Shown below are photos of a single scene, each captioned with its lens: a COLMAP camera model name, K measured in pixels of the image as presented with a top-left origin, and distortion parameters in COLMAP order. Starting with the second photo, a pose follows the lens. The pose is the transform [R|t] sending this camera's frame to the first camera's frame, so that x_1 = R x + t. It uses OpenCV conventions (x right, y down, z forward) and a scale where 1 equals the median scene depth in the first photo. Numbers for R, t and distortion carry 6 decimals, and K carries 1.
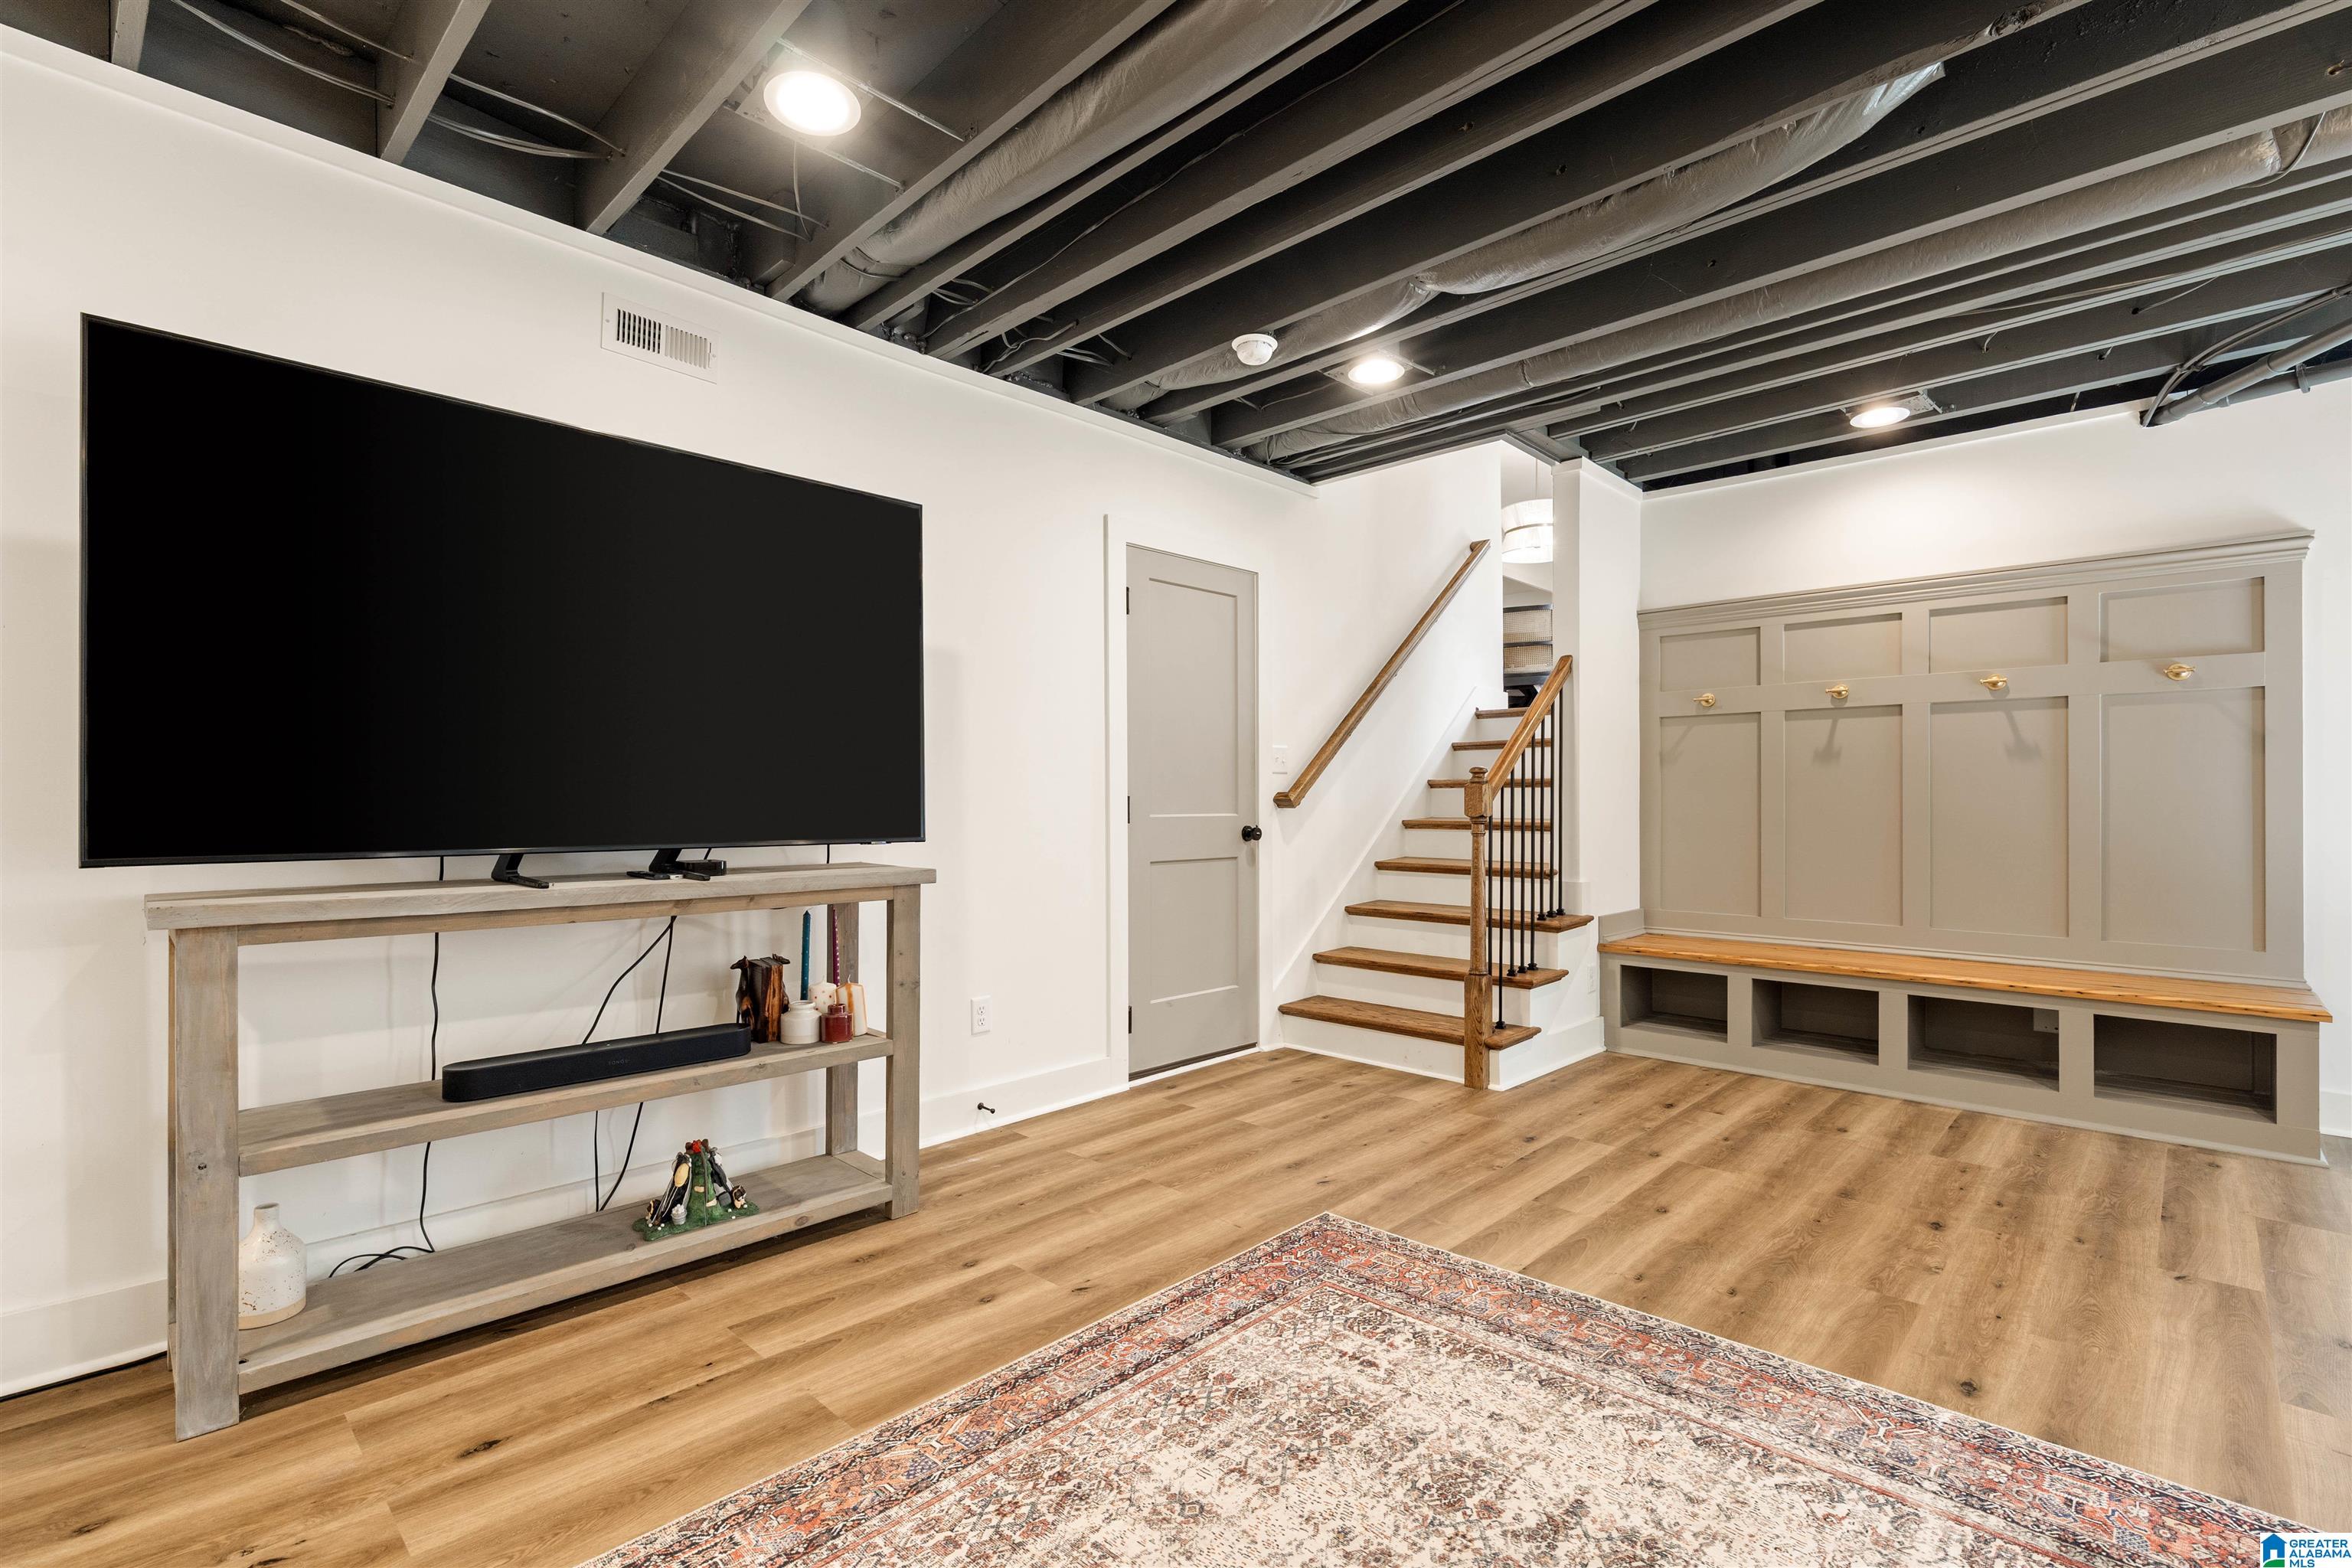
lens RADIAL K [[1066.6, 0, 1176.0], [0, 1066.6, 784.0], [0, 0, 1]] dist [-0.000349, 0.000213]
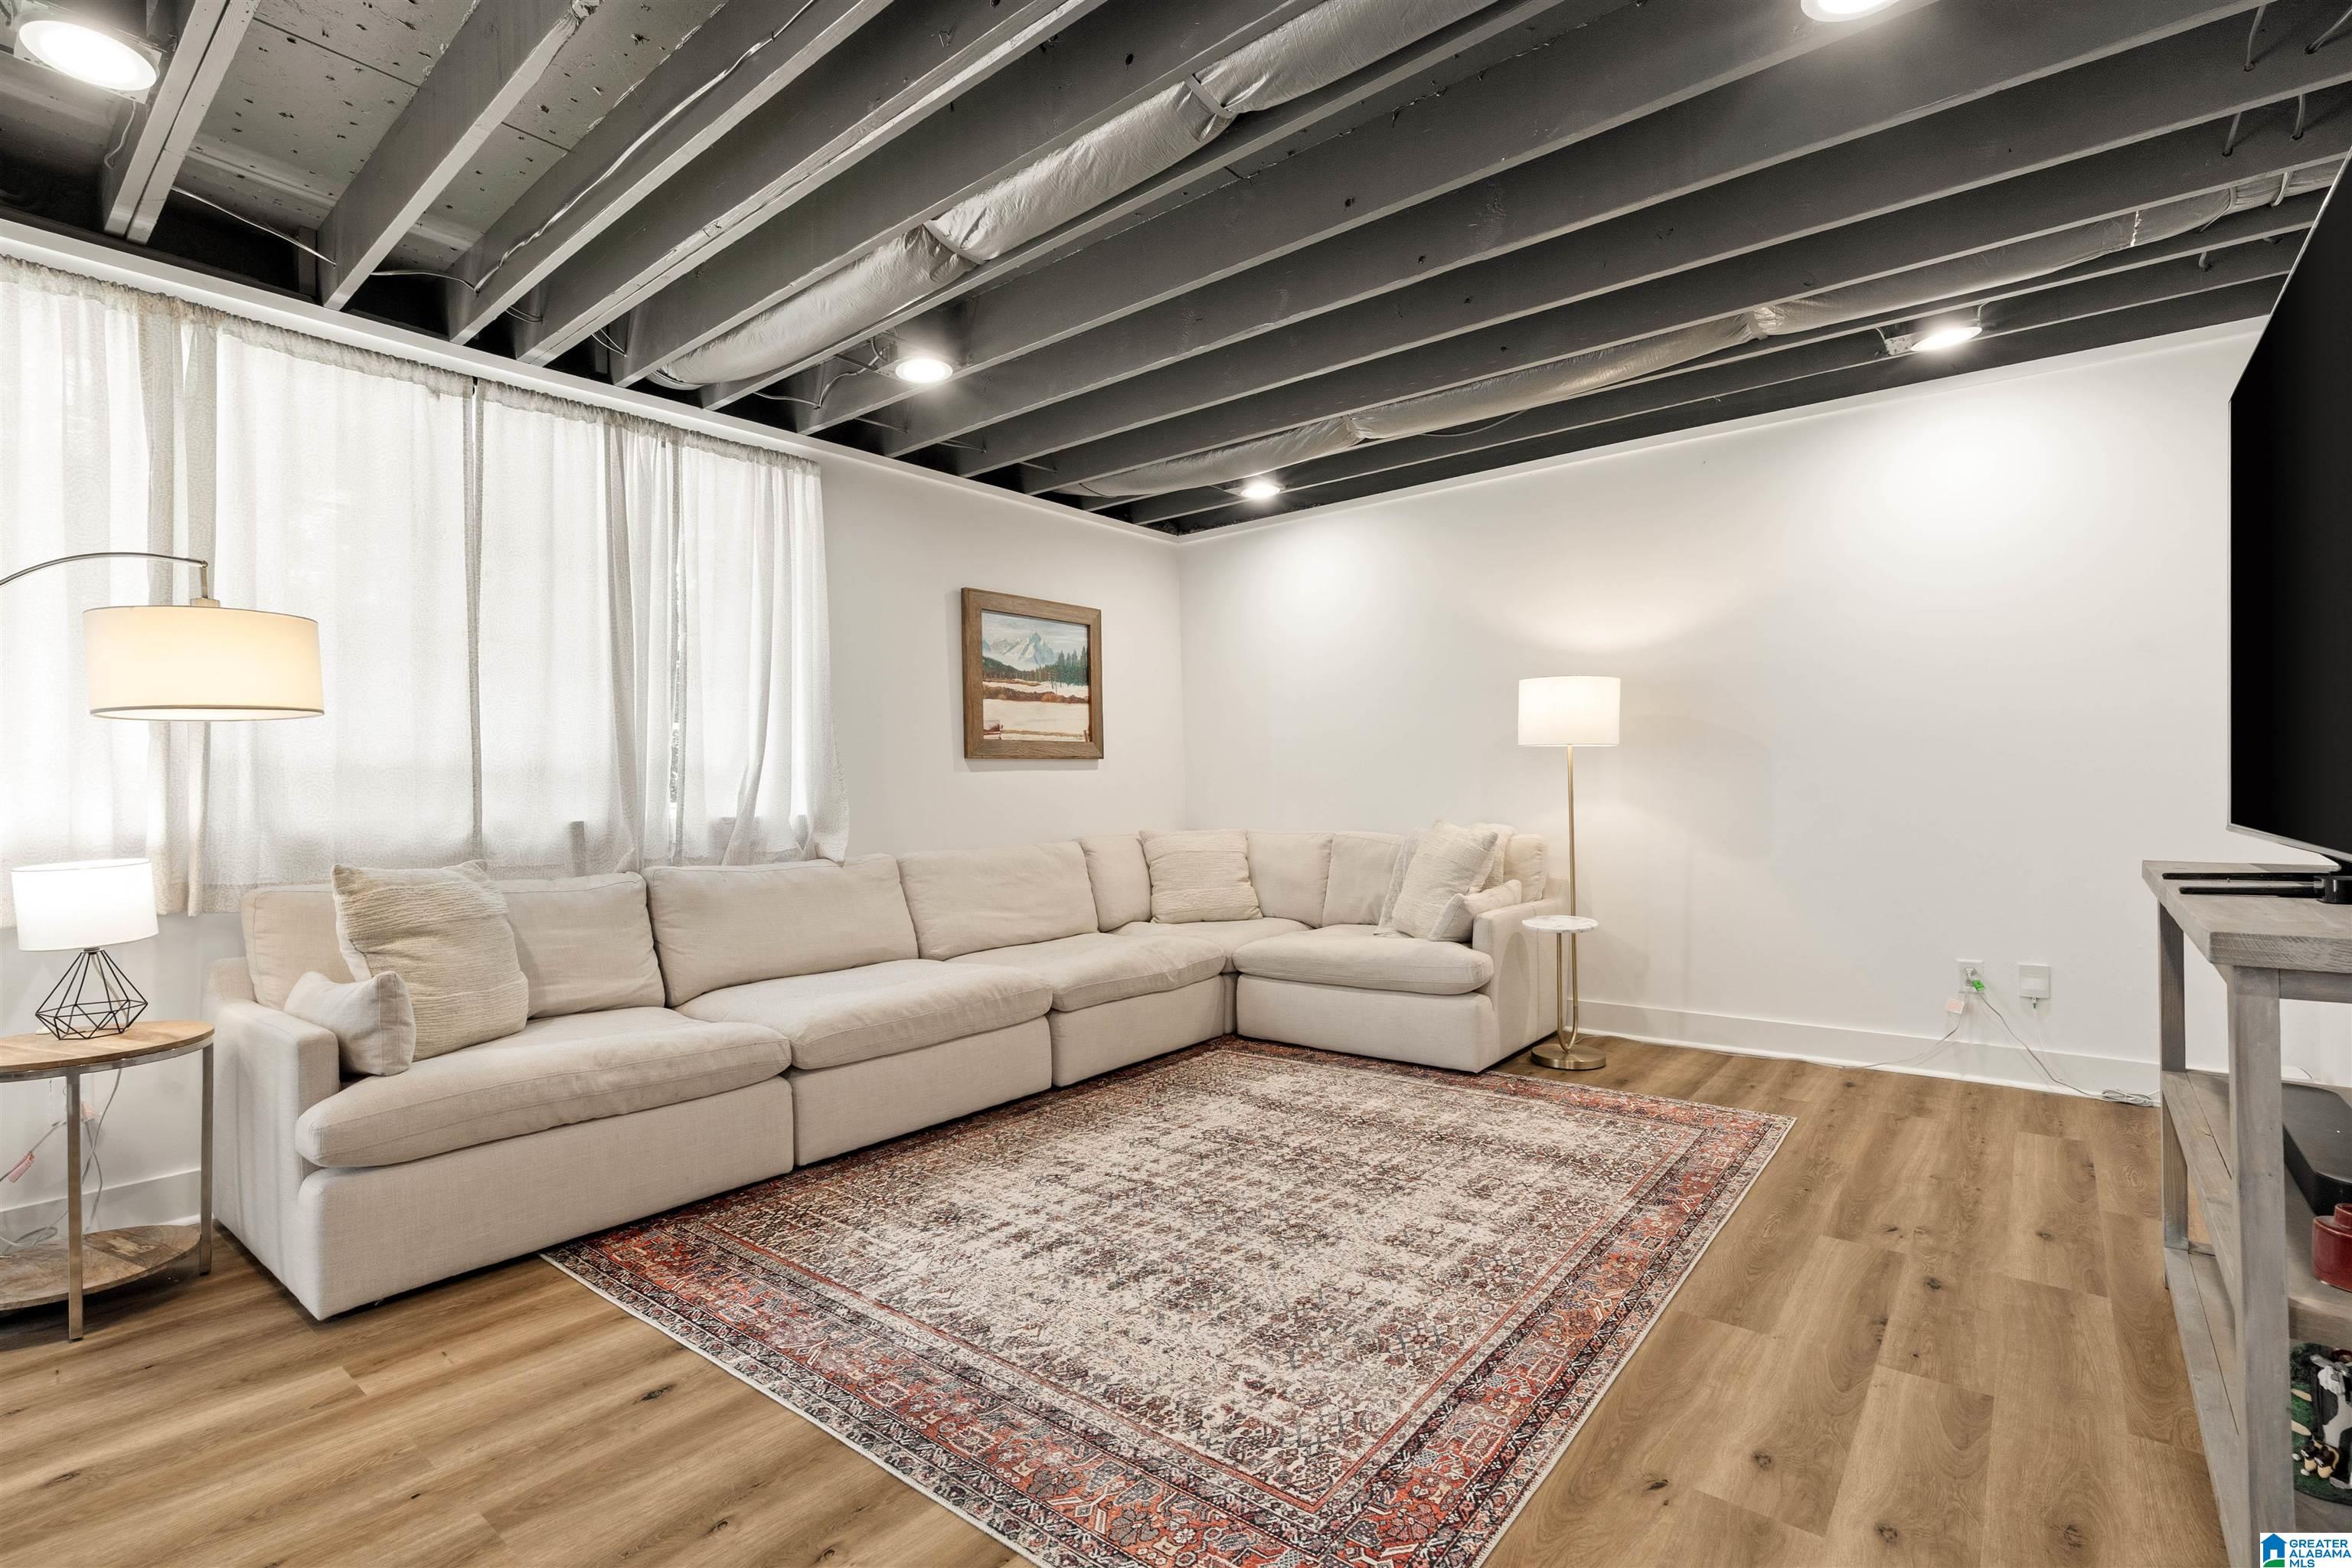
lens RADIAL K [[1066.6, 0, 1176.0], [0, 1066.6, 784.0], [0, 0, 1]] dist [-0.000349, 0.000213]
pose [[-0.996004, 0.011224, -0.088602, 0.337491], [0.014052, 0.999409, -0.031367, 0.038219], [0.088197, -0.032487, -0.995573, 2.008695]]
